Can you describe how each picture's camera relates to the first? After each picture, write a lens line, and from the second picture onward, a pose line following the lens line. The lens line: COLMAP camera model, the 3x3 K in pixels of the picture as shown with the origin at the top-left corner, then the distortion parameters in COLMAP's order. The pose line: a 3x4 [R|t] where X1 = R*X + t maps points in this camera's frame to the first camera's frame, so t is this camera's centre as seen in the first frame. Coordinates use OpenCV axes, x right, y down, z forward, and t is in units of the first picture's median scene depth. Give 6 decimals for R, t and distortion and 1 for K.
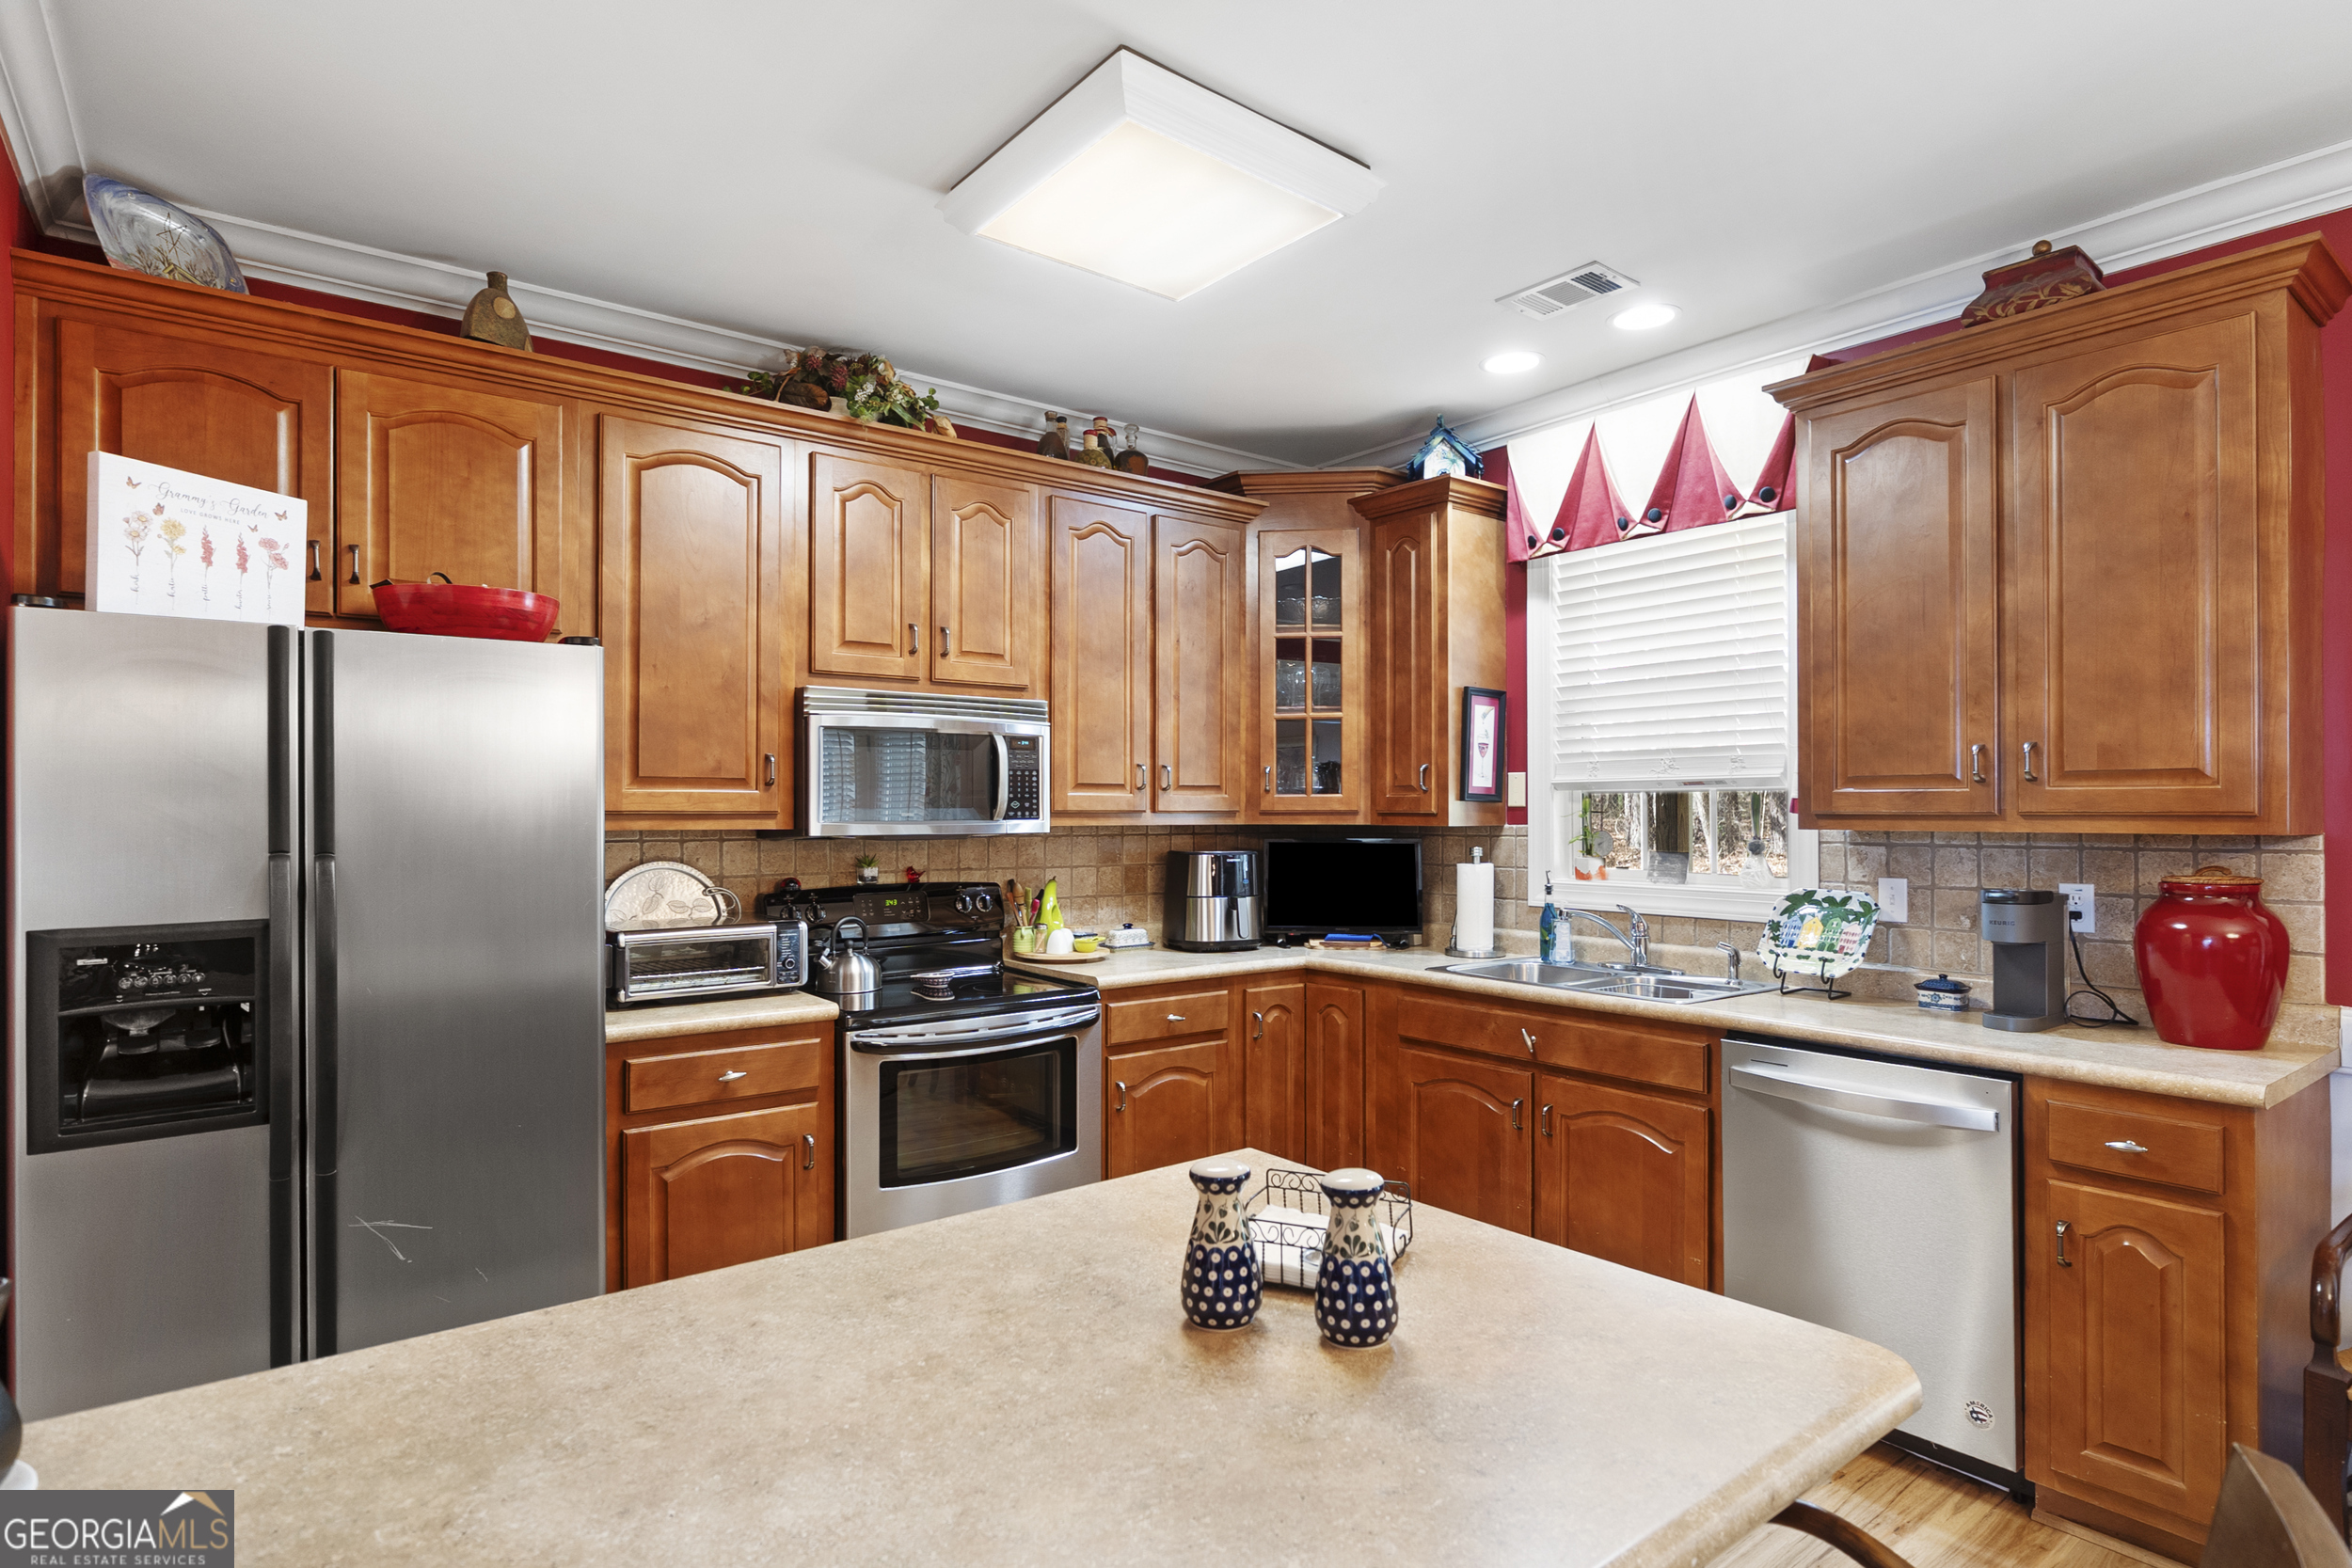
lens RADIAL K [[1239.4, 0, 1186.8], [0, 1239.4, 792.6], [0, 0, 1]] dist [-0.004290, -0.001181]
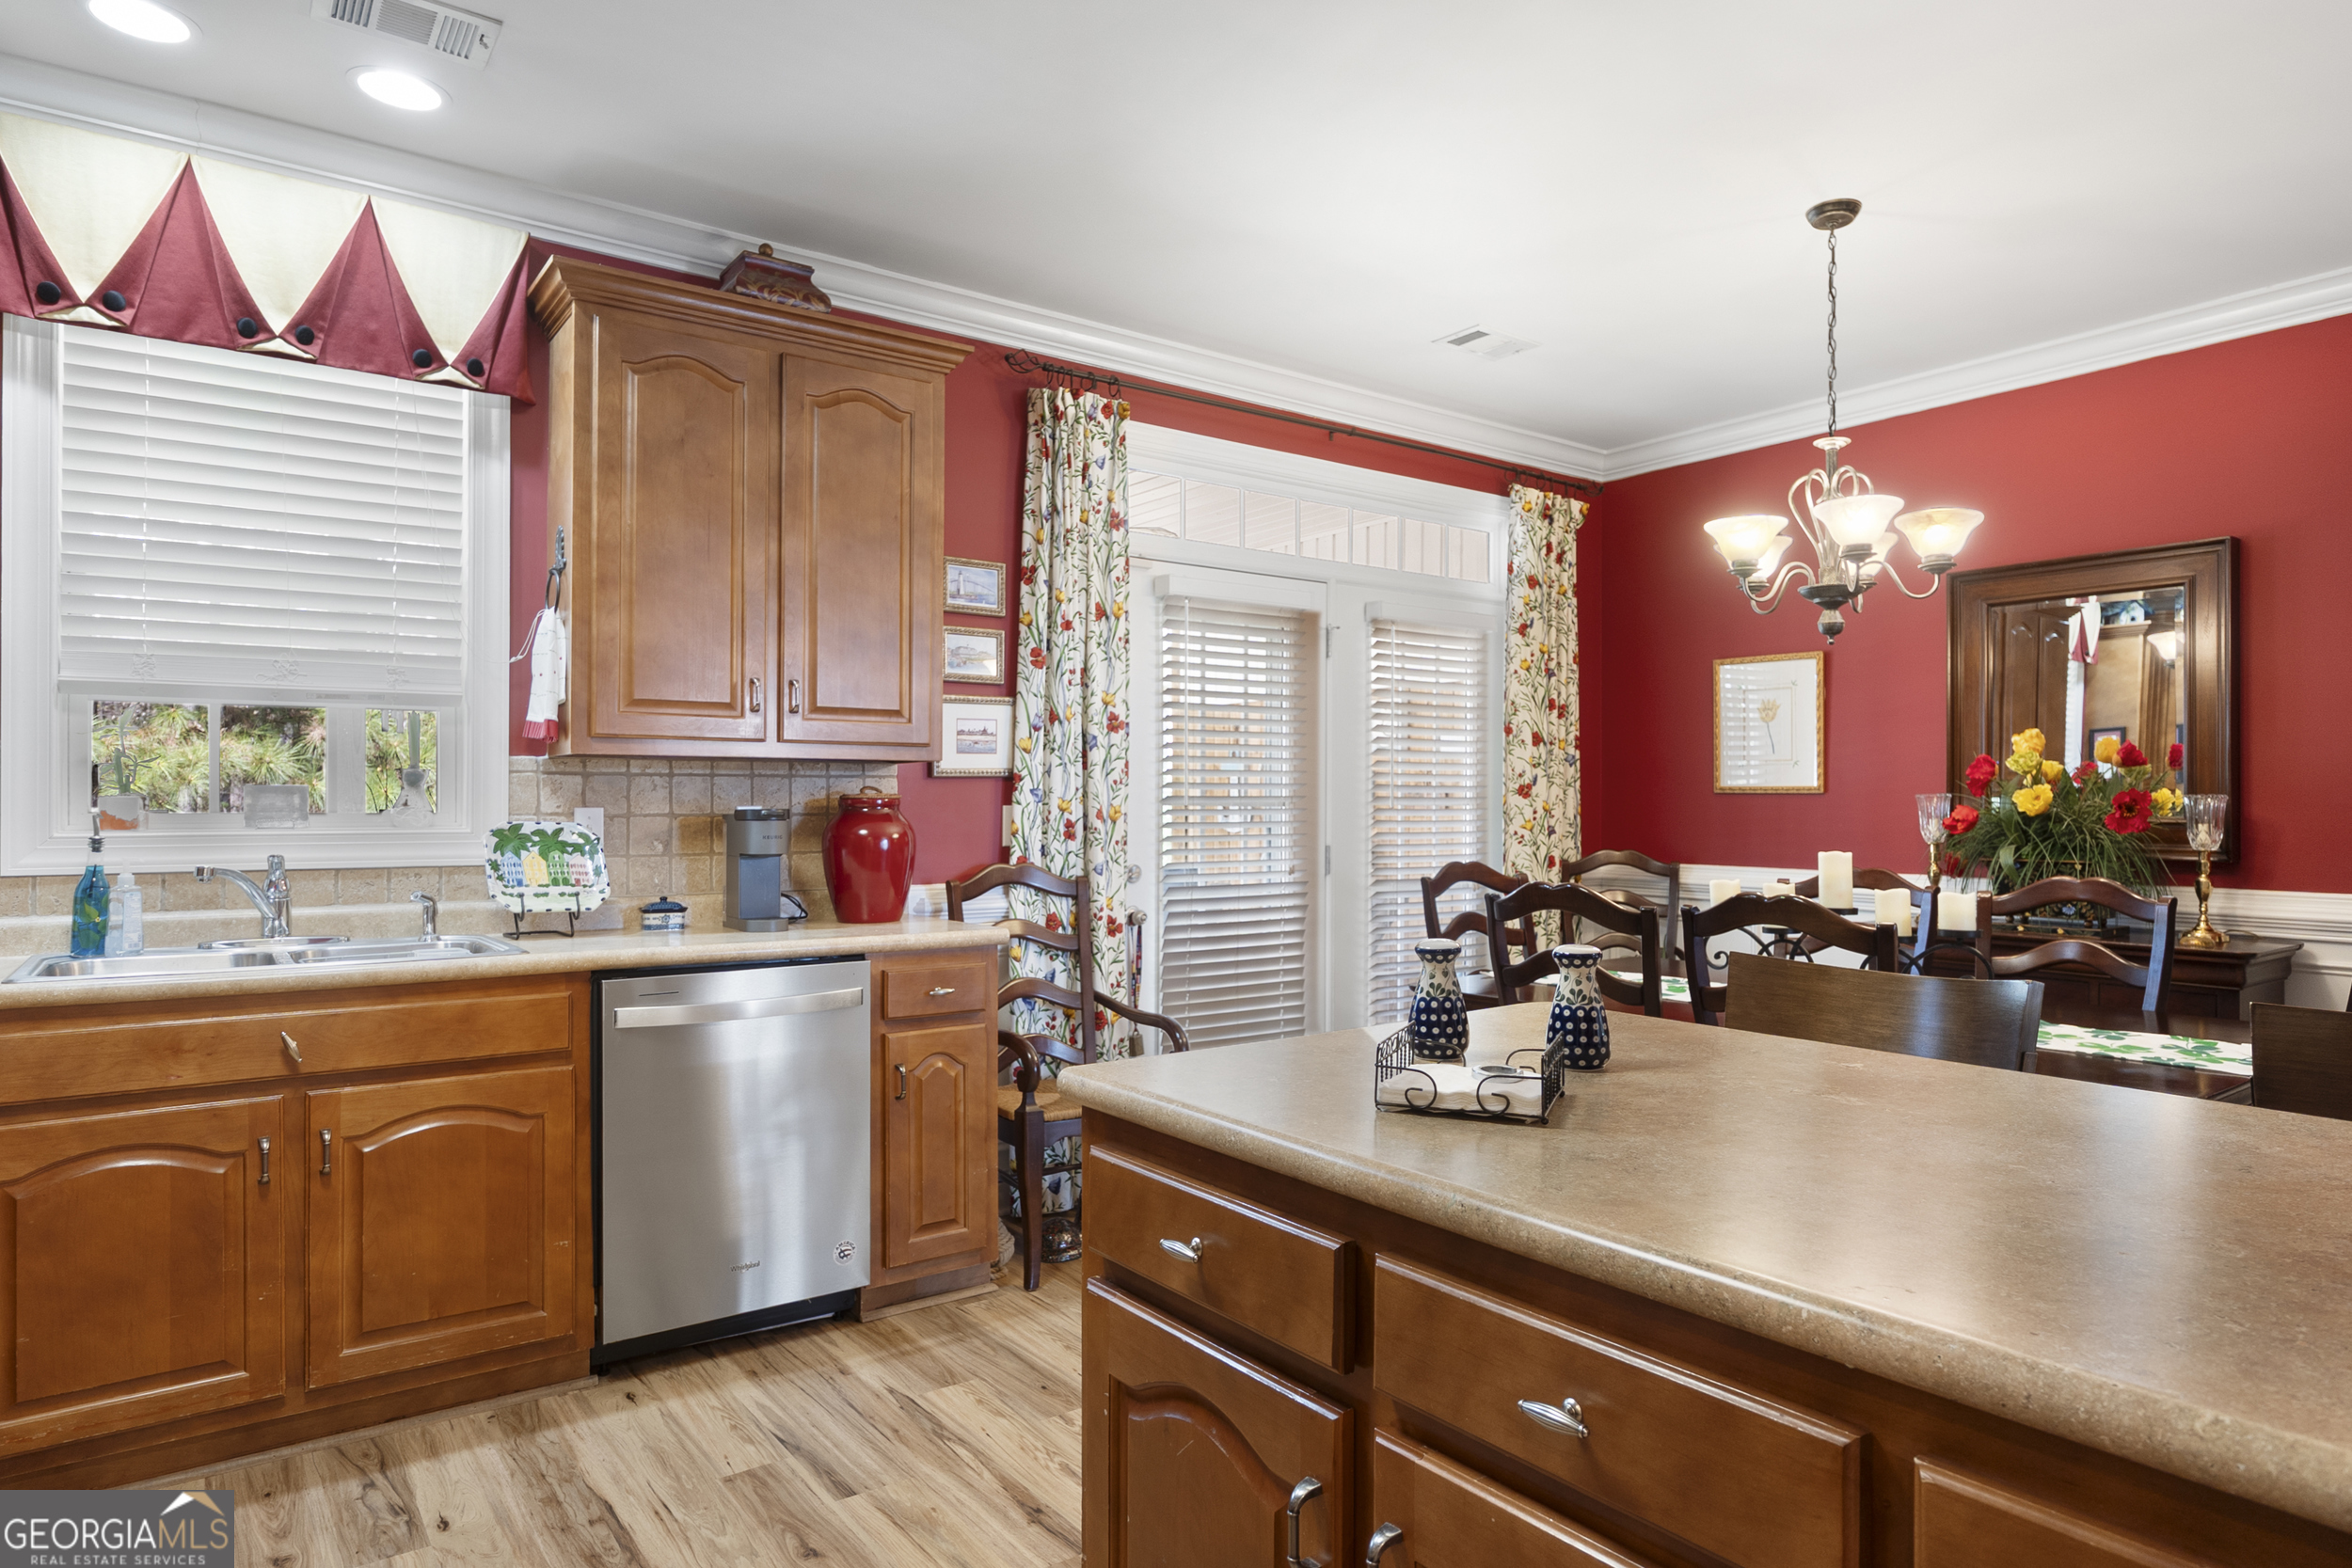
lens RADIAL K [[1373.9, 0, 1180.0], [0, 1373.9, 793.4], [0, 0, 1]] dist [0.001123, 0.000040]
pose [[0.018861, 0.009337, 0.999779, -0.451531], [-0.013547, 0.999867, -0.009082, 0.054936], [-0.999730, -0.013373, 0.018985, 0.462212]]
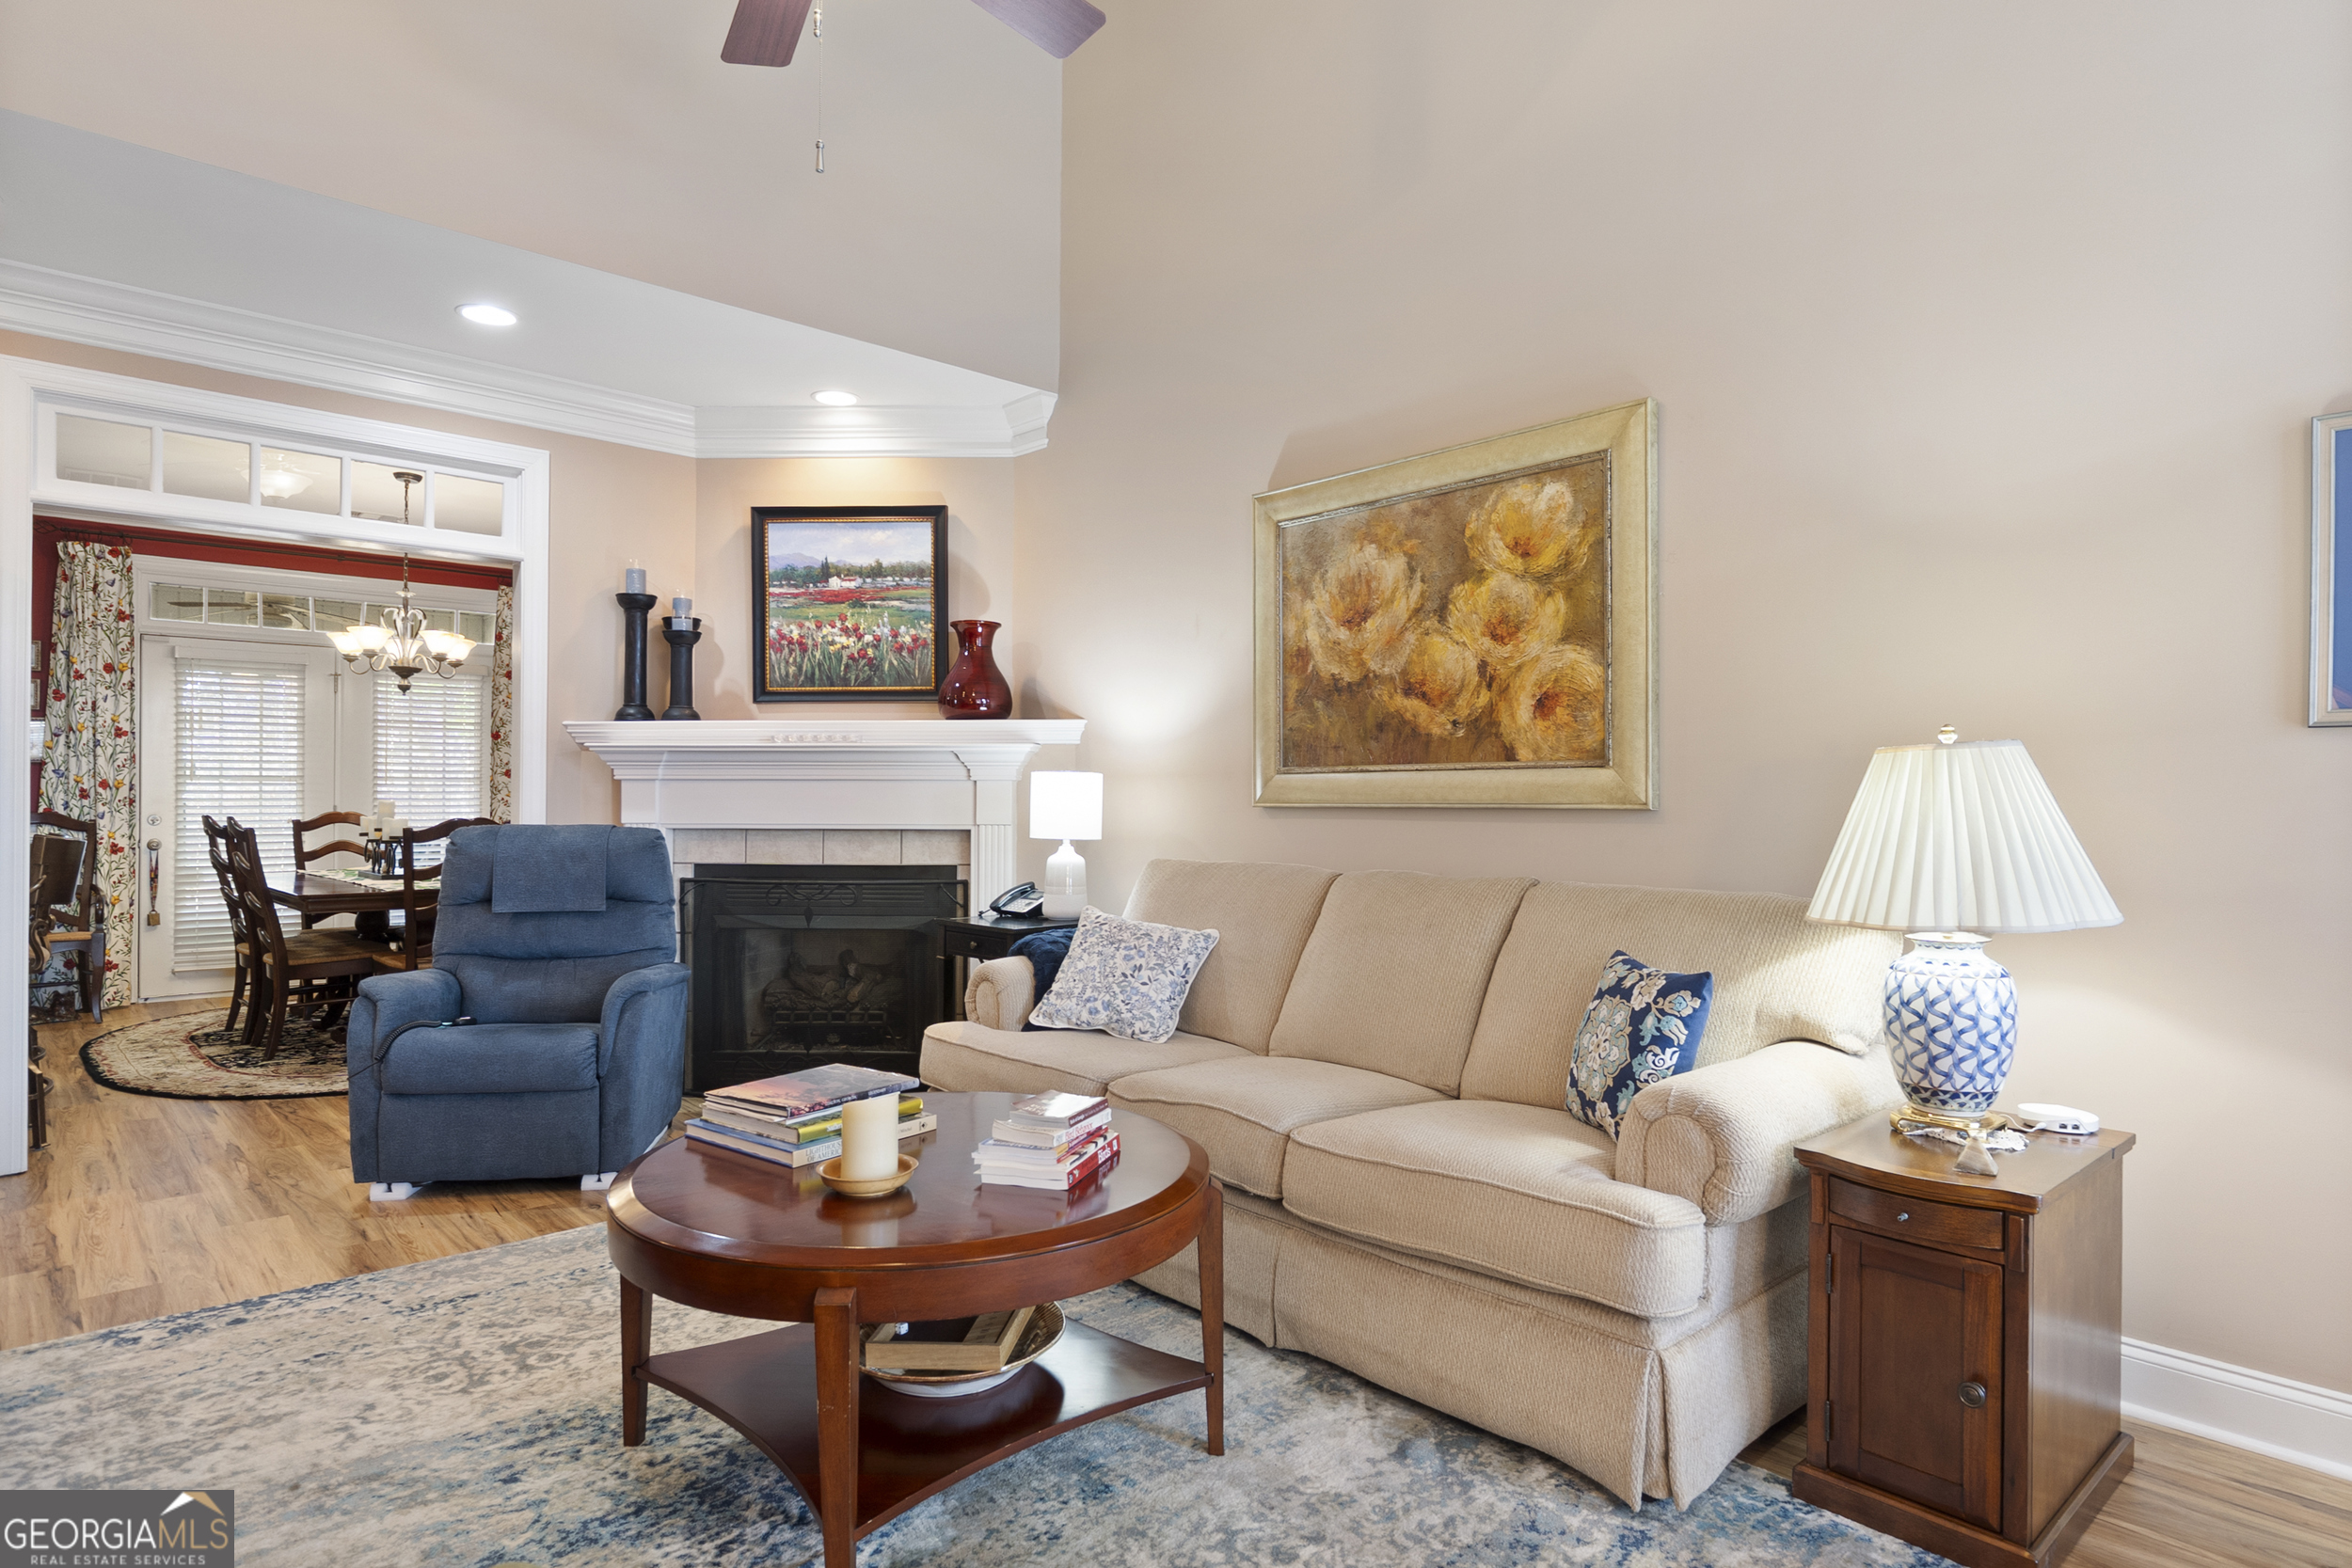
lens RADIAL K [[1294.8, 0, 1186.3], [0, 1294.8, 784.3], [0, 0, 1]] dist [0.005538, -0.000748]
pose [[-0.074479, 0.012589, 0.997143, -1.340221], [-0.009368, 0.999867, -0.013323, 0.073696], [-0.997179, -0.010334, -0.074351, -0.922472]]
